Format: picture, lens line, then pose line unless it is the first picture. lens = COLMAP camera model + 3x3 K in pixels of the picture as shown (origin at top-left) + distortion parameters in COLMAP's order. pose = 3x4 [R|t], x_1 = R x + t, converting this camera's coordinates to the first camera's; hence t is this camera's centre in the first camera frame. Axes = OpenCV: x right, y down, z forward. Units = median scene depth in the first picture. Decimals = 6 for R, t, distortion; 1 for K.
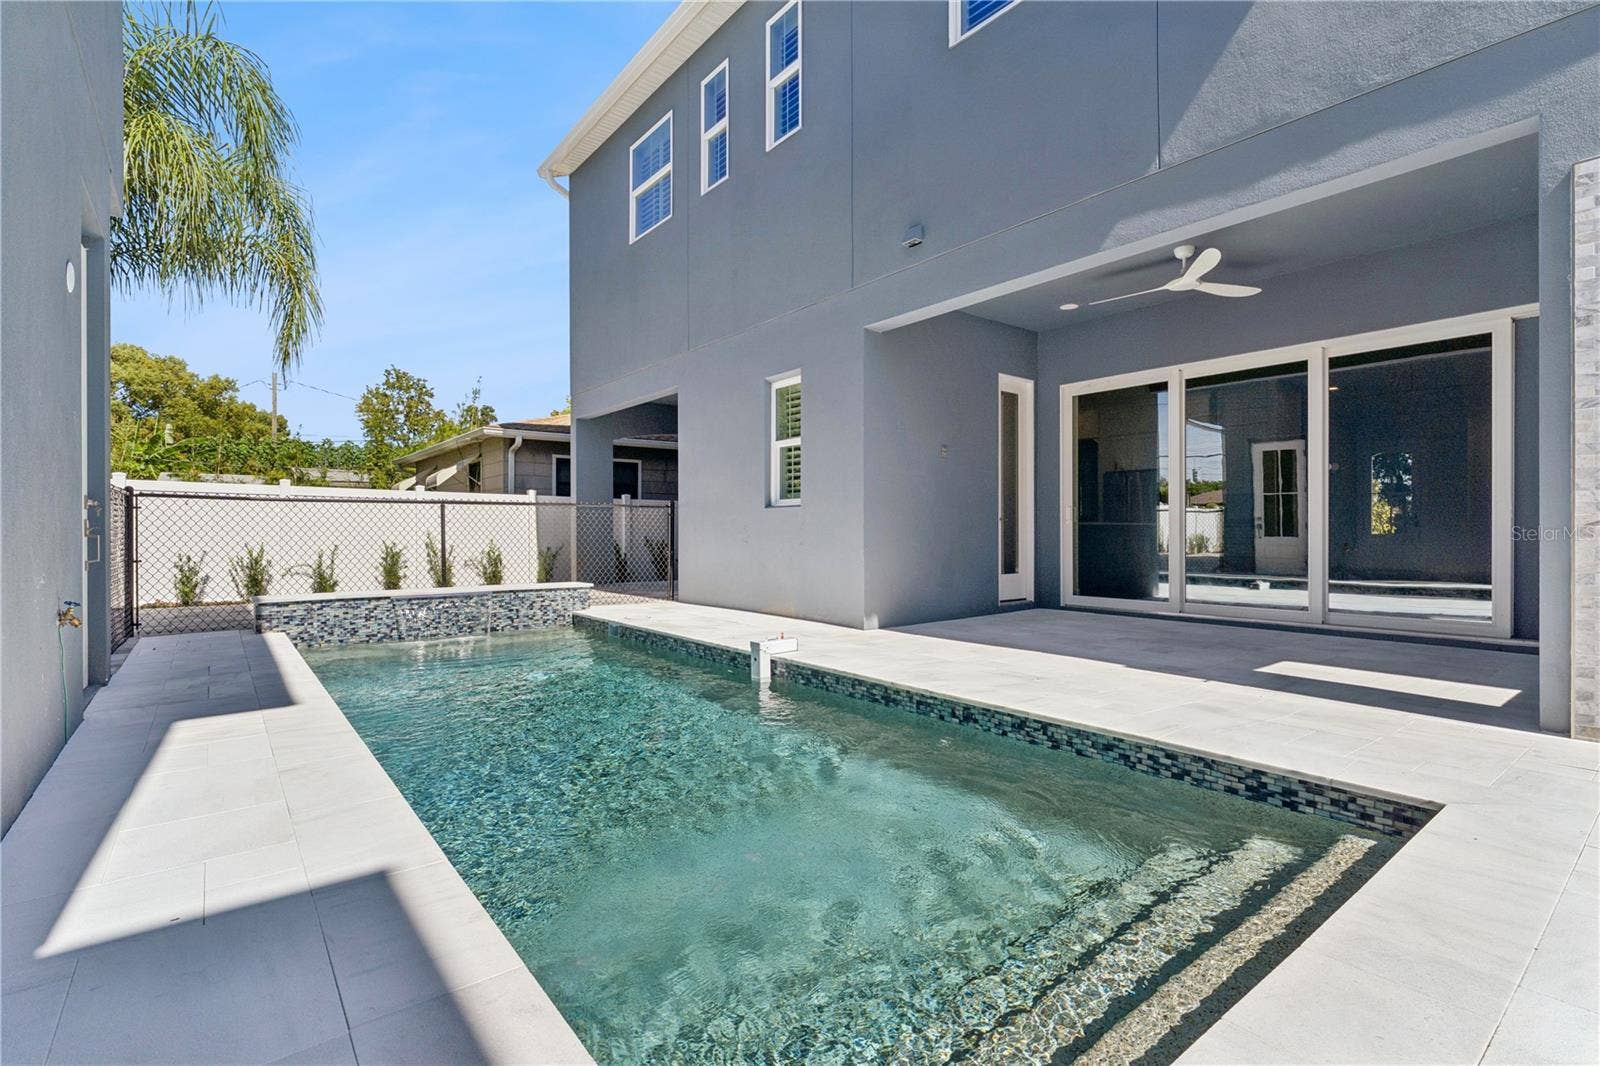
lens RADIAL K [[737.1, 0, 798.5], [0, 737.1, 530.8], [0, 0, 1]] dist [0.004128, -0.000020]
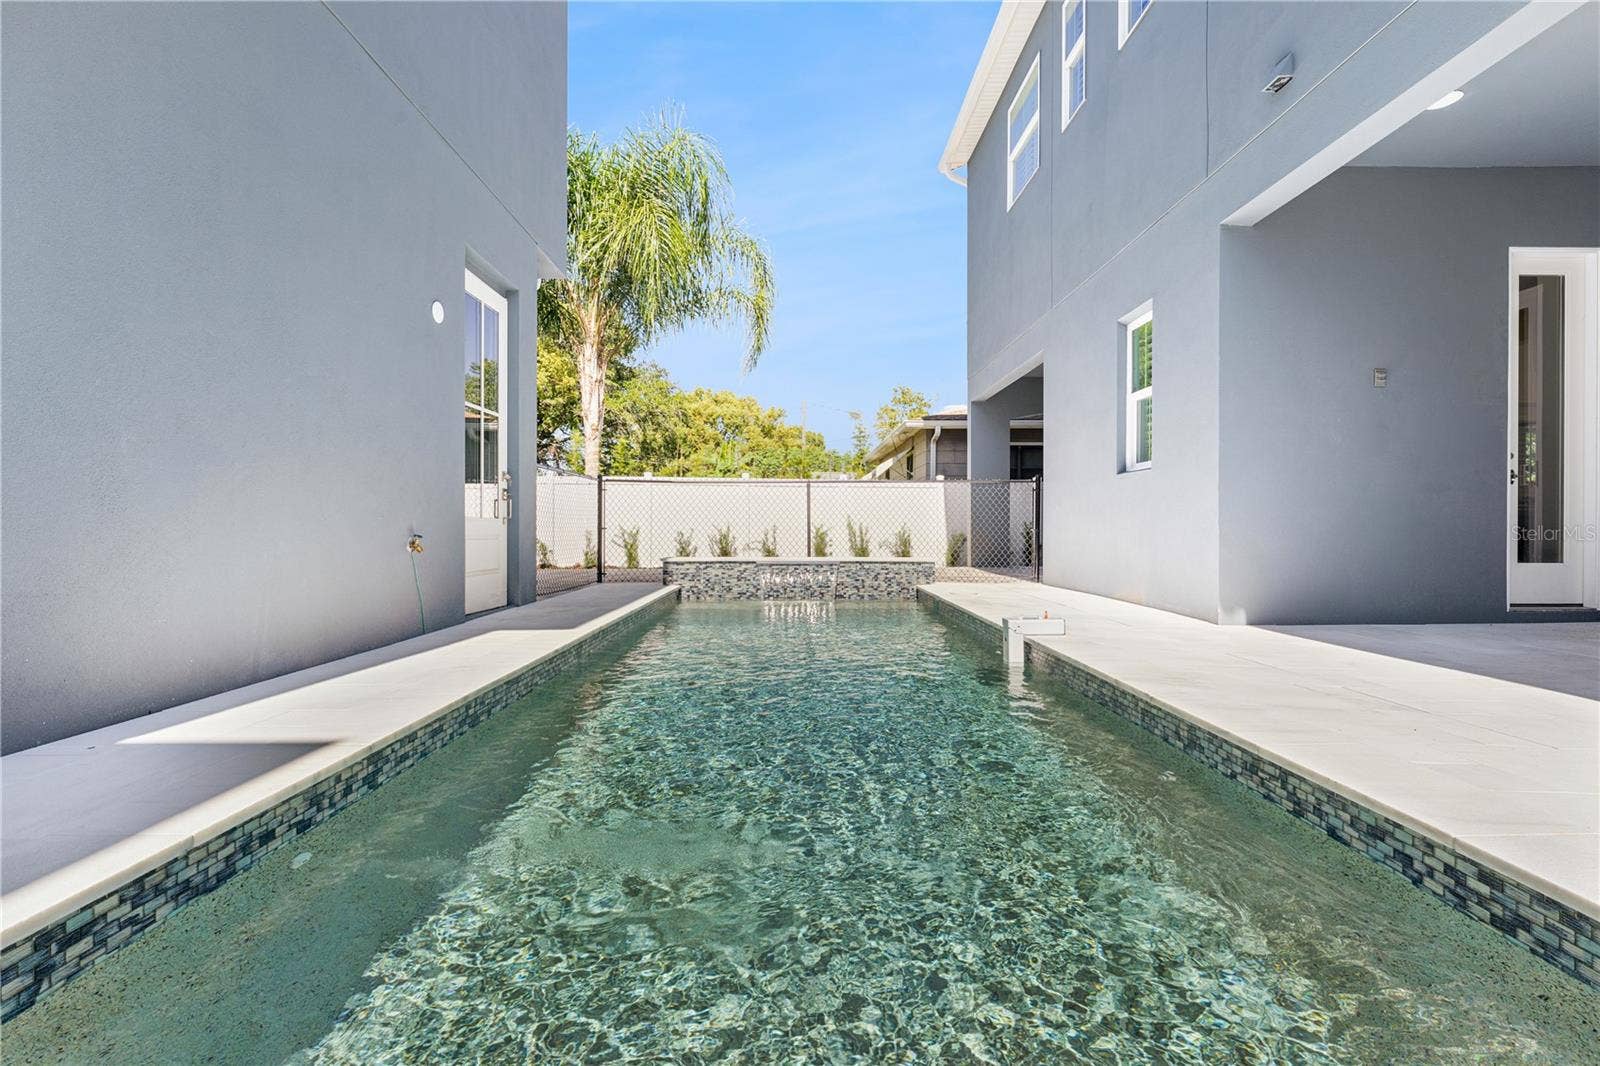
lens RADIAL K [[704.1, 0, 798.1], [0, 704.1, 532.9], [0, 0, 1]] dist [-0.000473, -0.000192]
pose [[0.786689, 0.006575, -0.617315, 0.202979], [-0.001178, 0.999957, 0.009150, 0.035512], [0.617349, -0.006471, 0.786663, 0.169855]]
